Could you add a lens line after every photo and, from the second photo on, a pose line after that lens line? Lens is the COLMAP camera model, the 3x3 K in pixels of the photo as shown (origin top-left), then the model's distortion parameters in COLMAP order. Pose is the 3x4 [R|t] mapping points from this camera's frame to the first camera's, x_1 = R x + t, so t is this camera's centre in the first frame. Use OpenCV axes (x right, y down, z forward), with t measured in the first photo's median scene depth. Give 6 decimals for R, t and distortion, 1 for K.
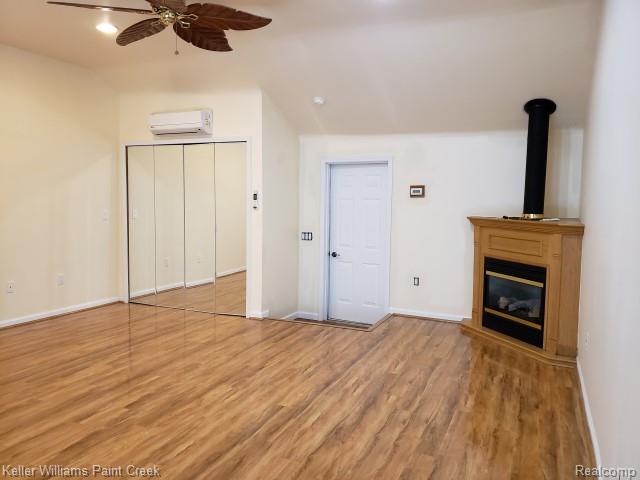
lens RADIAL K [[505.4, 0, 319.5], [0, 505.4, 239.1], [0, 0, 1]] dist [0.040339, -0.012858]
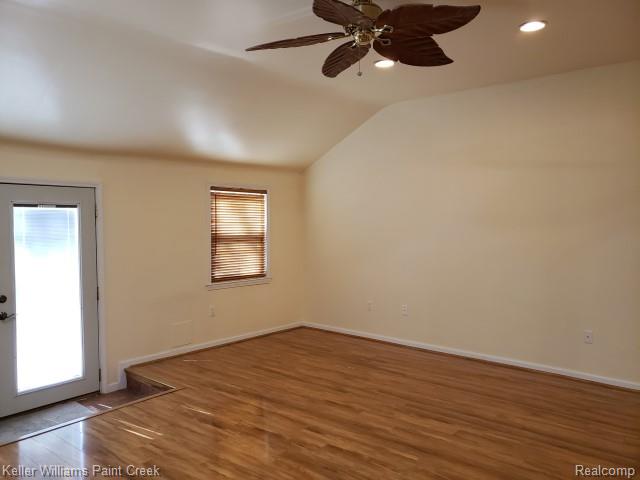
lens RADIAL K [[505.4, 0, 302.3], [0, 505.4, 236.1], [0, 0, 1]] dist [0.040339, -0.012858]
pose [[-0.279339, 0.022015, -0.959940, 0.472205], [-0.083123, 0.995429, 0.047018, -0.099321], [0.956588, 0.092927, -0.276232, 0.950337]]
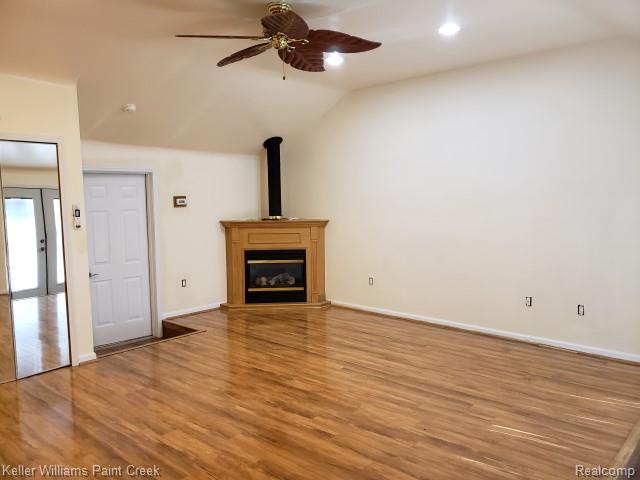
lens RADIAL K [[505.4, 0, 321.1], [0, 505.4, 239.4], [0, 0, 1]] dist [0.040339, -0.012858]
pose [[0.298090, -0.095951, 0.949703, -1.051809], [0.101173, 0.992506, 0.068520, -0.077851], [-0.949161, 0.075659, 0.305563, 0.509642]]
